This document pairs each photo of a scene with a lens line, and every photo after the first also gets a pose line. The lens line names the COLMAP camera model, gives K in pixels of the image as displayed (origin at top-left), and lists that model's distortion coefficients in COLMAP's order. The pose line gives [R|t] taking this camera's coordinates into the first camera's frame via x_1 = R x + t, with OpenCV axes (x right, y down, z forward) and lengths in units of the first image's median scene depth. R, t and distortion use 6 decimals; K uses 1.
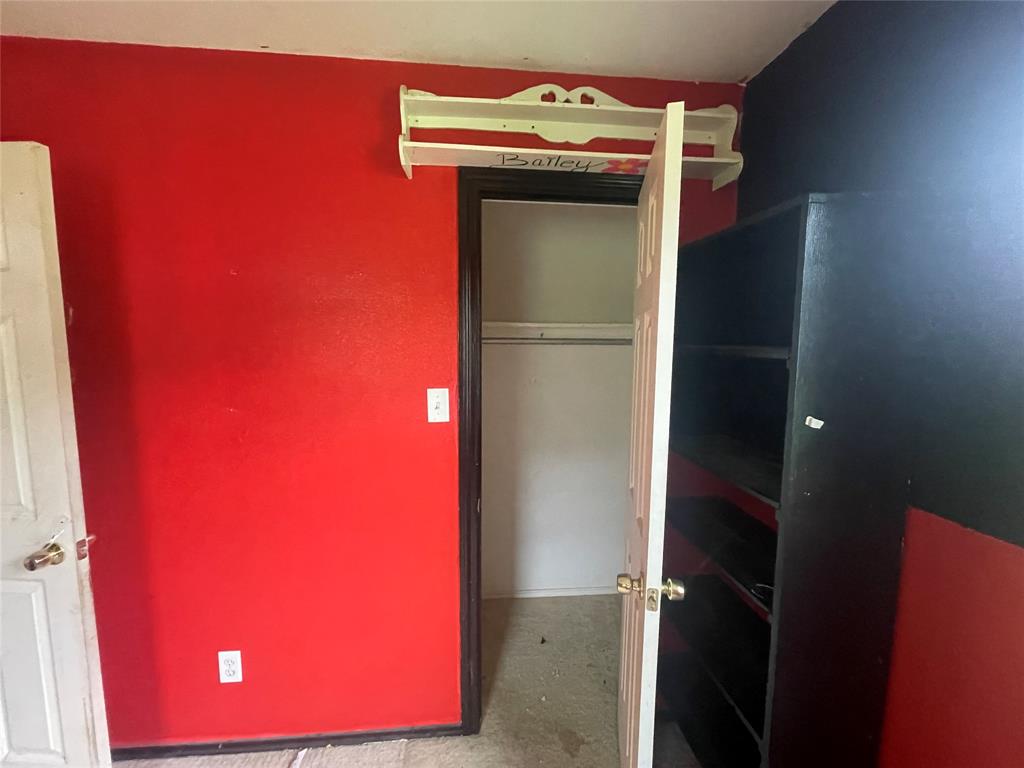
lens RADIAL K [[415.0, 0, 511.2], [0, 415.0, 382.7], [0, 0, 1]] dist [-0.004680, 0.001050]
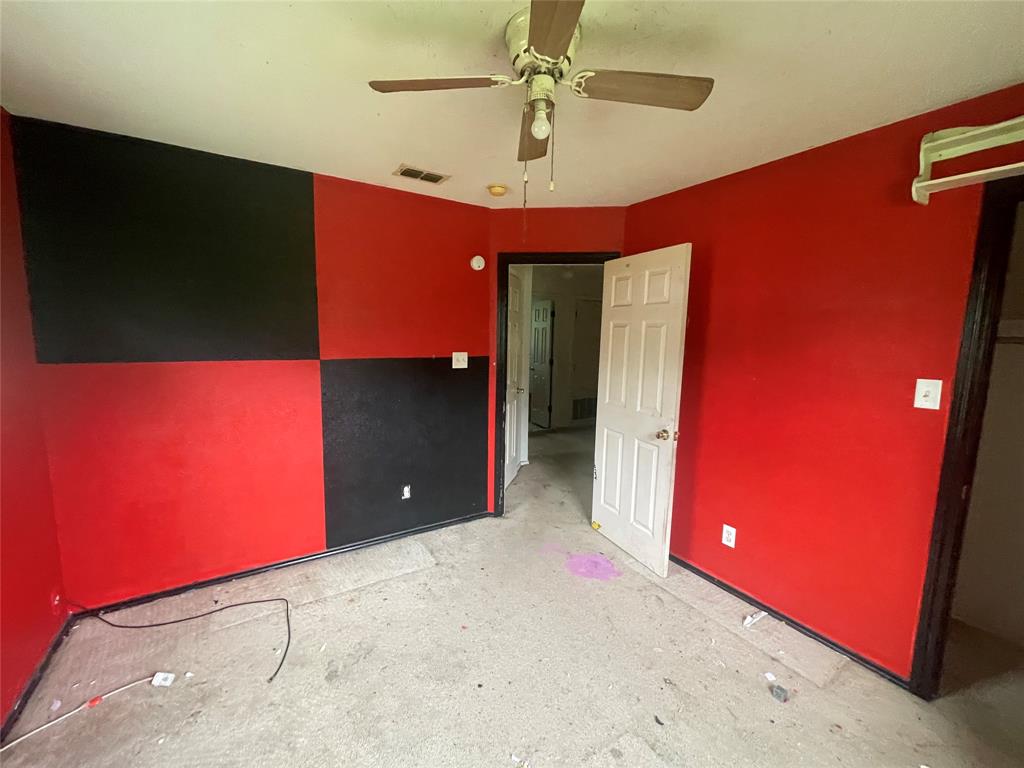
lens RADIAL K [[415.0, 0, 511.2], [0, 415.0, 382.7], [0, 0, 1]] dist [-0.004680, 0.001050]
pose [[0.460567, 0.109463, -0.880850, 0.332066], [-0.109684, 0.991780, 0.065898, 0.081999], [0.880822, 0.066264, 0.468787, -0.626012]]
